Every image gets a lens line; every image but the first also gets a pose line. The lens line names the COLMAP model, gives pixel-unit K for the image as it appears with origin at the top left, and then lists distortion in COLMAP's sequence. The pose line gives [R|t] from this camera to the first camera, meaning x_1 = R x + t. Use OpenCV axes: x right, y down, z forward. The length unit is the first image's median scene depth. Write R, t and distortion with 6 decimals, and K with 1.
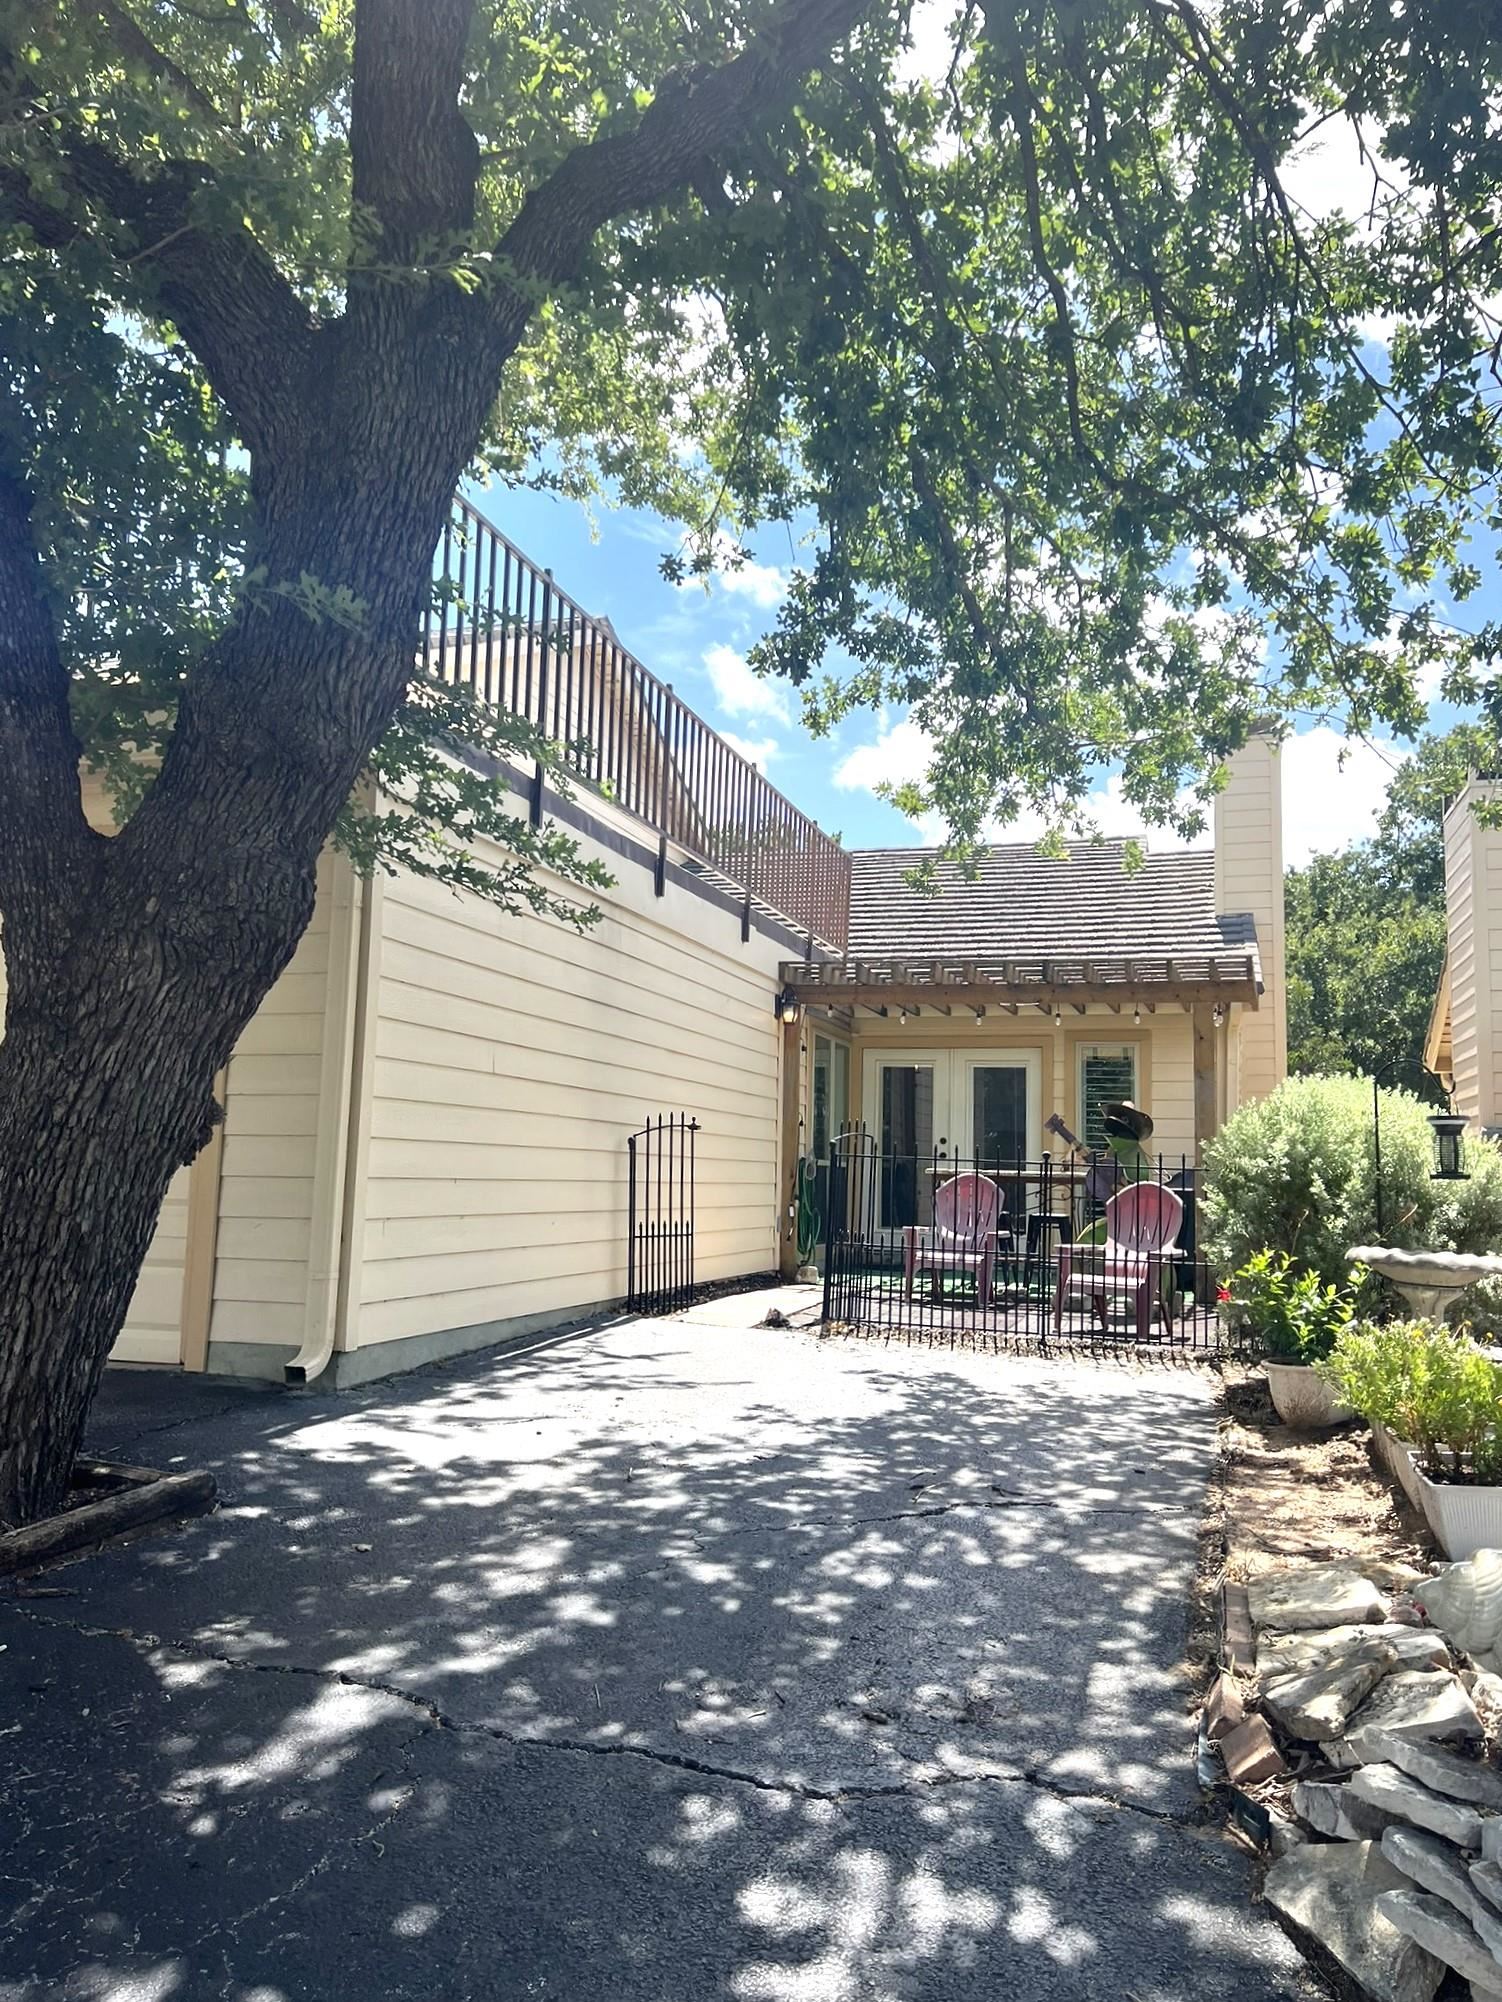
lens RADIAL K [[1474.6, 0, 745.4], [0, 1474.6, 942.4], [0, 0, 1]] dist [0.054046, -0.001760]
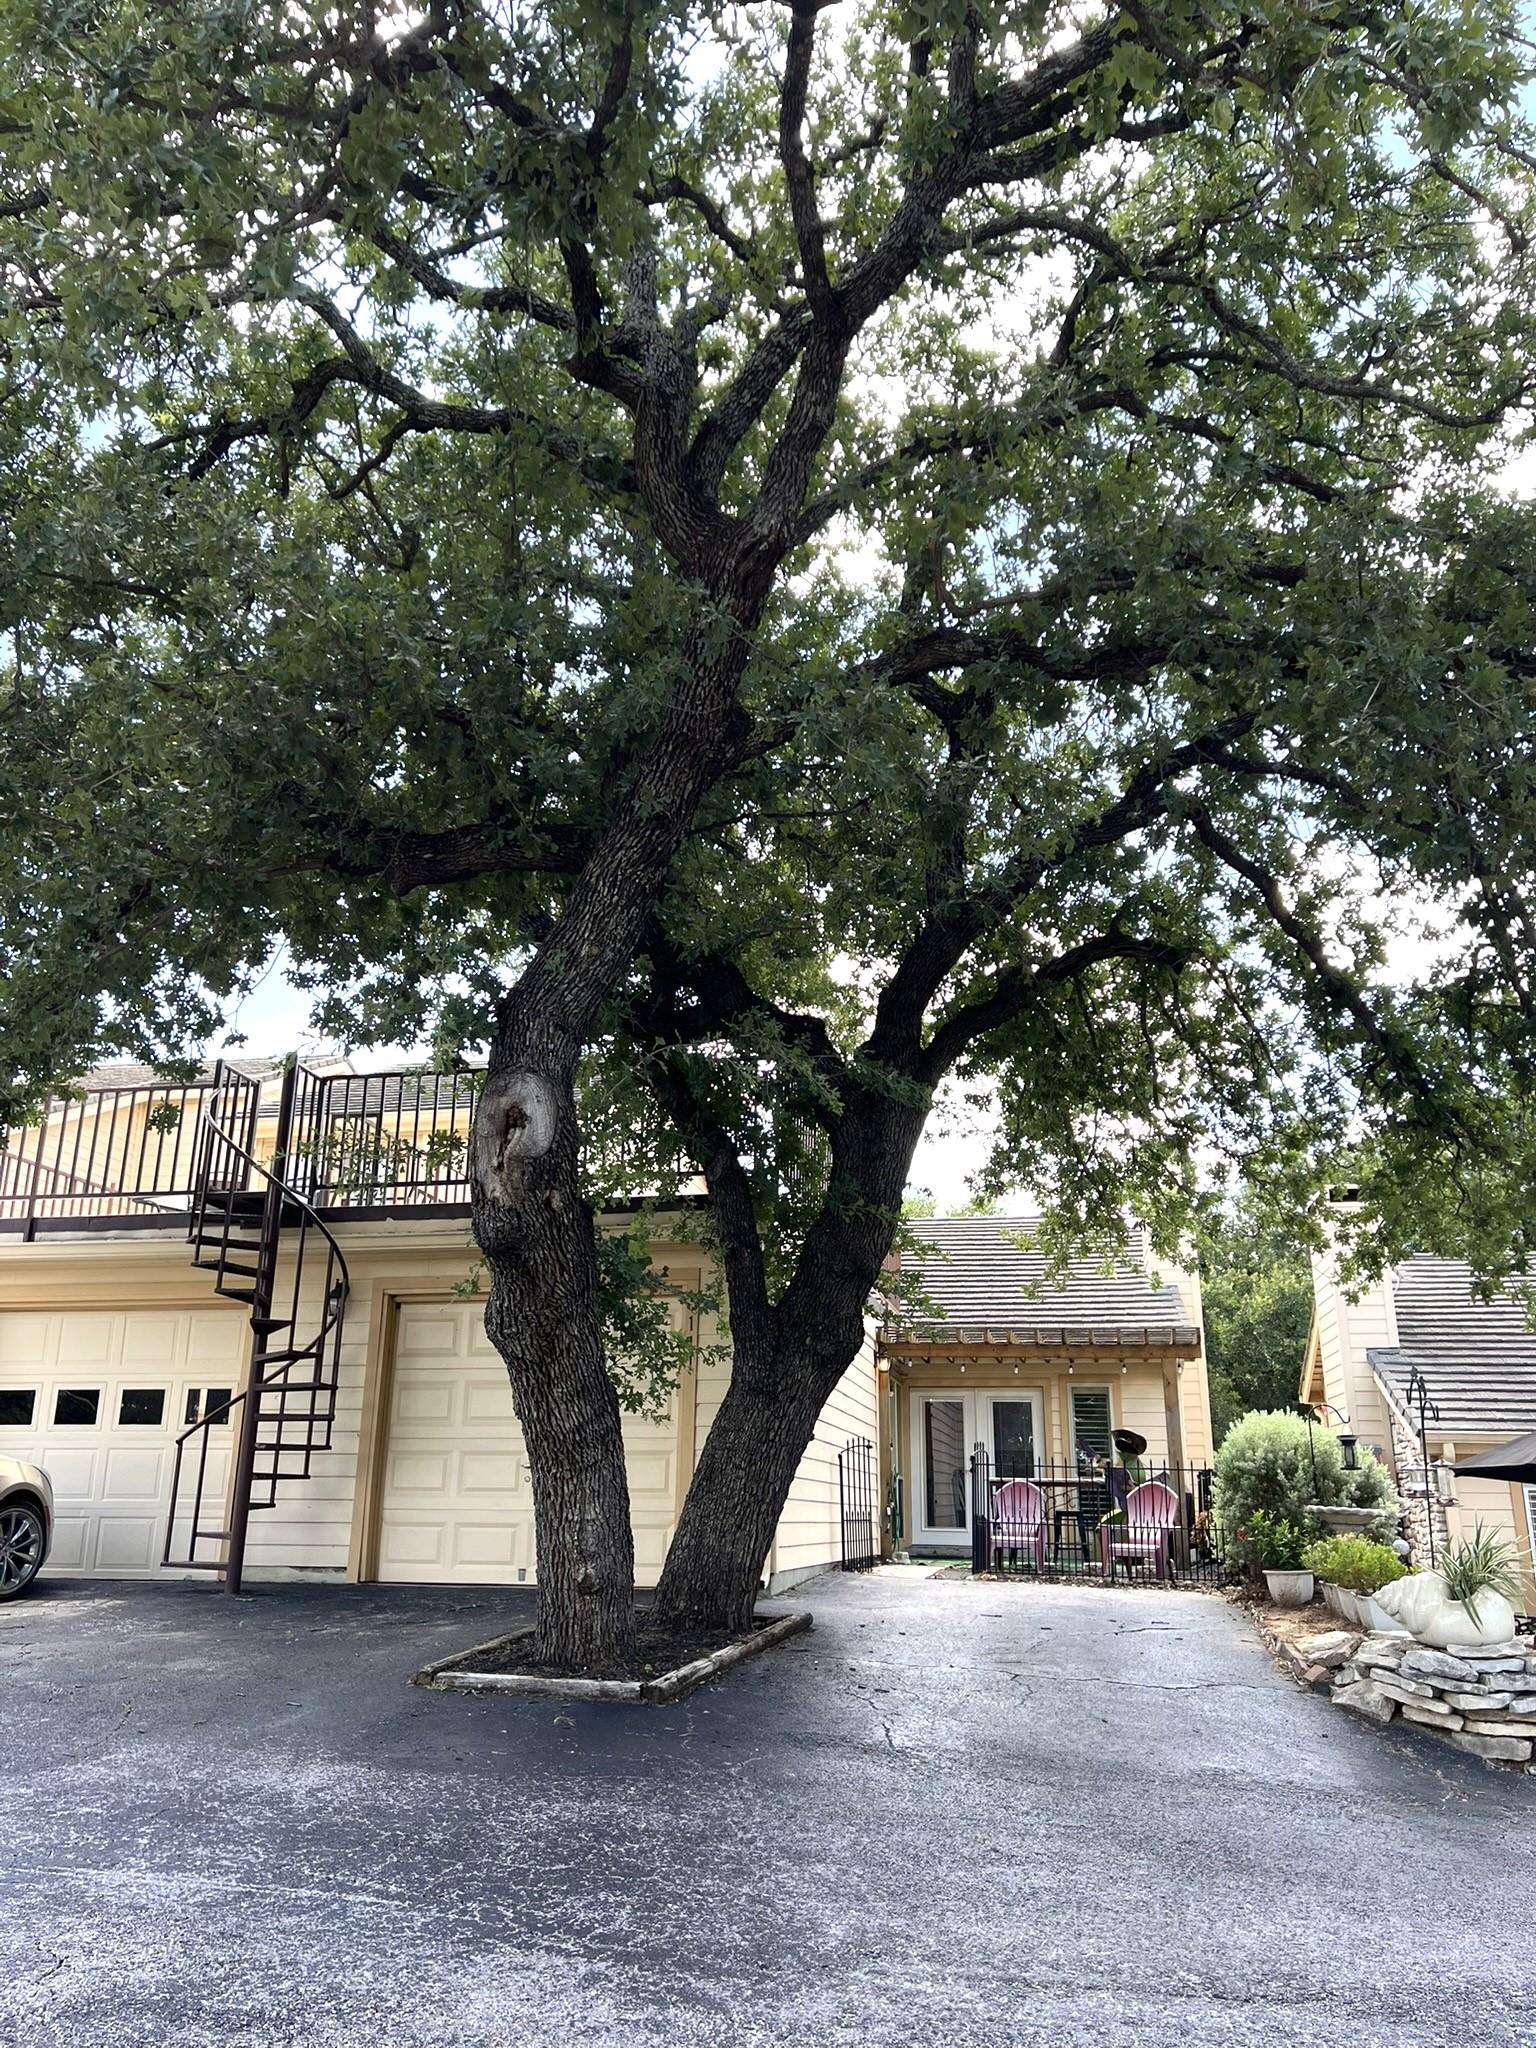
lens RADIAL K [[1508.4, 0, 762.3], [0, 1508.4, 964.1], [0, 0, 1]] dist [0.054046, -0.001760]
pose [[0.993443, 0.028265, 0.110779, -0.346567], [-0.006961, 0.982115, -0.188153, -0.073025], [-0.114116, 0.186148, 0.975872, -0.648374]]
